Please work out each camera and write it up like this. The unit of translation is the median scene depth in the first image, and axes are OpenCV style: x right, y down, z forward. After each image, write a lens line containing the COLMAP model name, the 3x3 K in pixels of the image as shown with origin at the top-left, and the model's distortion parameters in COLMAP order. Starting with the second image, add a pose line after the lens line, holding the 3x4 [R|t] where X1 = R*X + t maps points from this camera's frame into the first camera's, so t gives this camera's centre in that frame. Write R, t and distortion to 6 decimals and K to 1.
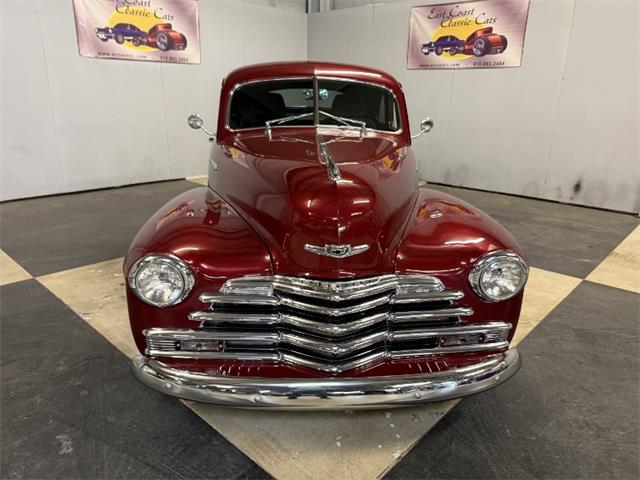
lens RADIAL K [[458.0, 0, 320.0], [0, 458.0, 240.0], [0, 0, 1]] dist [-0.000530, -0.001149]
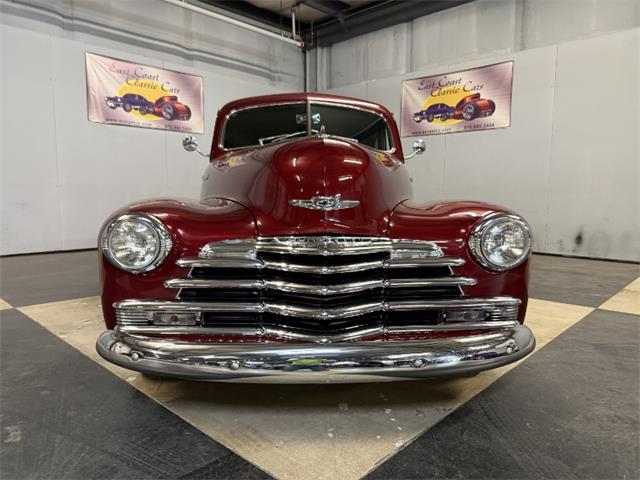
lens RADIAL K [[458.5, 0, 316.4], [0, 458.5, 242.7], [0, 0, 1]] dist [0.000930, -0.001571]
pose [[0.999878, -0.010543, -0.011498, 0.008640], [0.008075, 0.980413, -0.196786, 0.080430], [0.013348, 0.196669, 0.980379, 0.026922]]
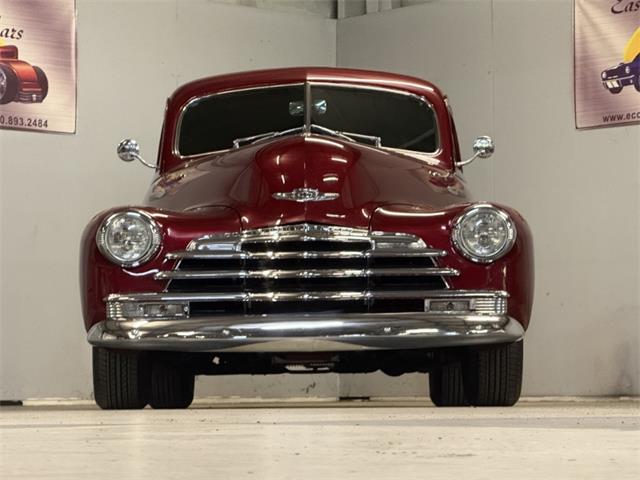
lens RADIAL K [[2282.9, 0, 320.0], [0, 2282.9, 240.0], [0, 0, 1]] dist [-0.000094, 1.869893]
pose [[0.997275, -0.032675, -0.066146, 0.112494], [0.005886, 0.928952, -0.370152, 0.557007], [0.073541, 0.368754, 0.926613, -1.022187]]
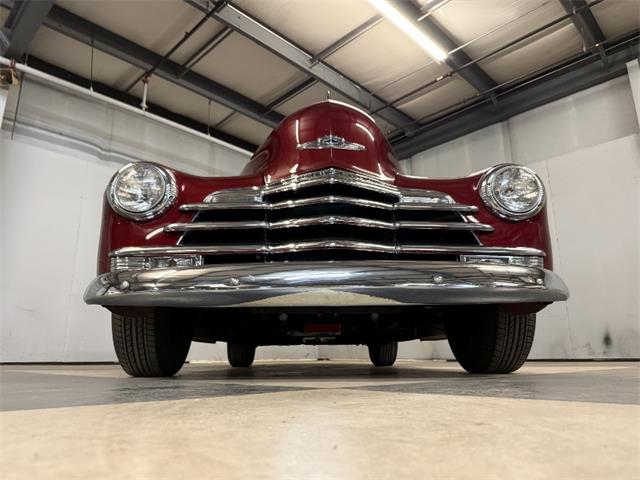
lens RADIAL K [[452.3, 0, 322.4], [0, 452.3, 241.8], [0, 0, 1]] dist [0.081880, -0.121094]
pose [[0.999248, -0.033142, -0.020135, 0.009280], [0.017399, 0.847183, -0.531016, 0.197167], [0.034657, 0.530267, 0.847122, 0.084715]]
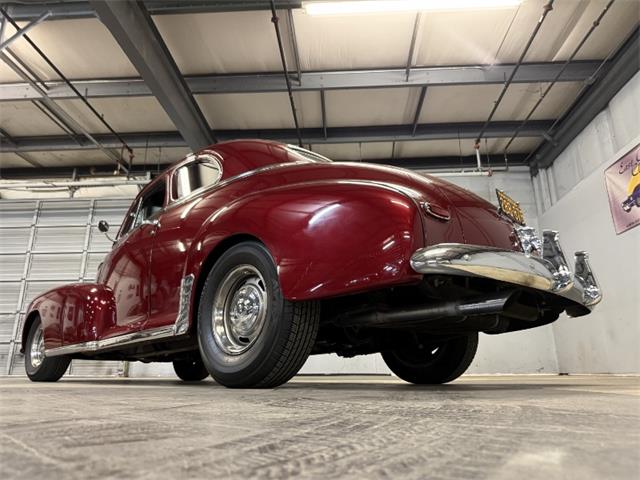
lens RADIAL K [[453.9, 0, 319.8], [0, 453.9, 241.2], [0, 0, 1]] dist [0.051878, -0.066833]
pose [[0.638788, -0.235963, -0.732306, 0.532539], [-0.218864, 0.856756, -0.466978, 0.154670], [0.737597, 0.458575, 0.495641, 0.259535]]
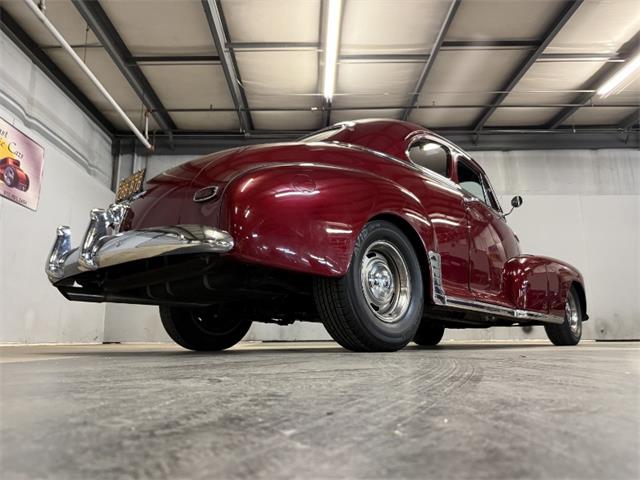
lens RADIAL K [[458.0, 0, 320.0], [0, 458.0, 240.0], [0, 0, 1]] dist [-0.000530, -0.001149]
pose [[0.719877, 0.123294, 0.683064, -0.534359], [0.230551, 0.885750, -0.402856, 0.159645], [-0.654694, 0.447487, 0.609205, 0.169022]]
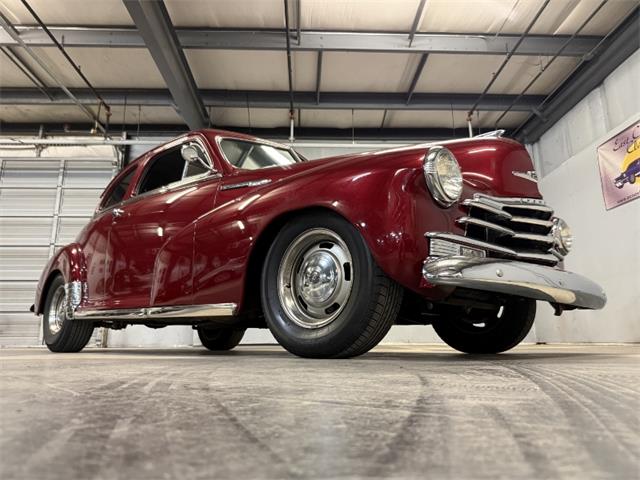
lens RADIAL K [[458.5, 0, 316.4], [0, 458.5, 242.7], [0, 0, 1]] dist [0.000930, -0.001571]
pose [[0.706398, -0.176097, -0.685560, 0.453920], [-0.196910, 0.881433, -0.429305, 0.169875], [0.679874, 0.438254, 0.587967, 0.207720]]
